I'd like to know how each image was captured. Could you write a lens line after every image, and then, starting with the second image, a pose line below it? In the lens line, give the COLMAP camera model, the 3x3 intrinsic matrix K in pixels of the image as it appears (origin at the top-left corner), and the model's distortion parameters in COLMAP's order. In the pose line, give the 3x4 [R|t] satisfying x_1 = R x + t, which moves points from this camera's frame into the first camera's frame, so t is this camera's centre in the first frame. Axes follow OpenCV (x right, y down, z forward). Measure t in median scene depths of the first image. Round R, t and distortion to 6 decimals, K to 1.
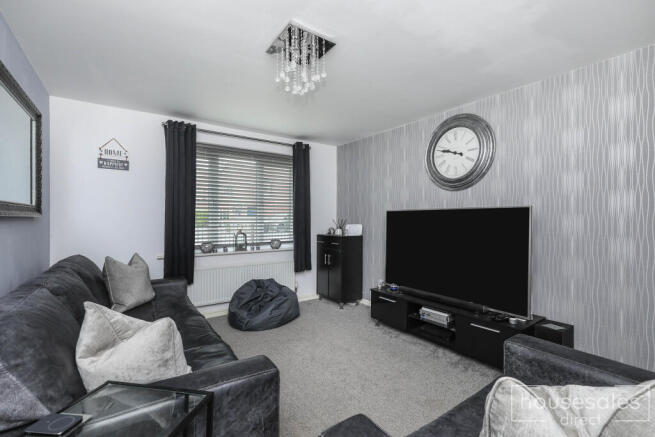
lens RADIAL K [[294.7, 0, 327.5], [0, 294.7, 218.5], [0, 0, 1]] dist [0.002484, 0.000200]
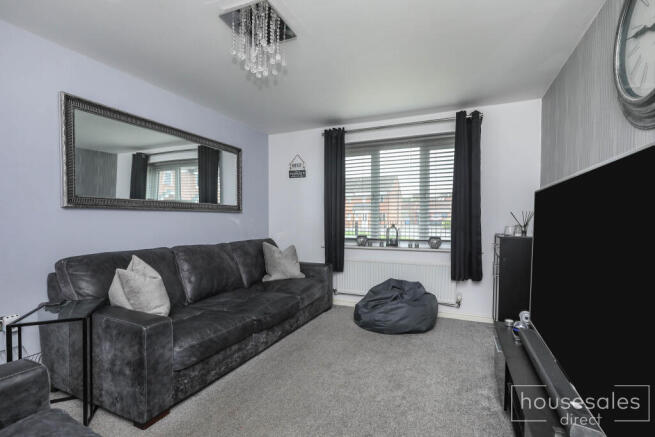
lens RADIAL K [[310.9, 0, 327.5], [0, 310.9, 218.5], [0, 0, 1]] dist [-0.001332, -0.000126]
pose [[0.524136, 0.001898, -0.851632, 0.501259], [0.013250, 0.999858, 0.010383, 0.005842], [0.851531, -0.016727, 0.524037, 0.336114]]
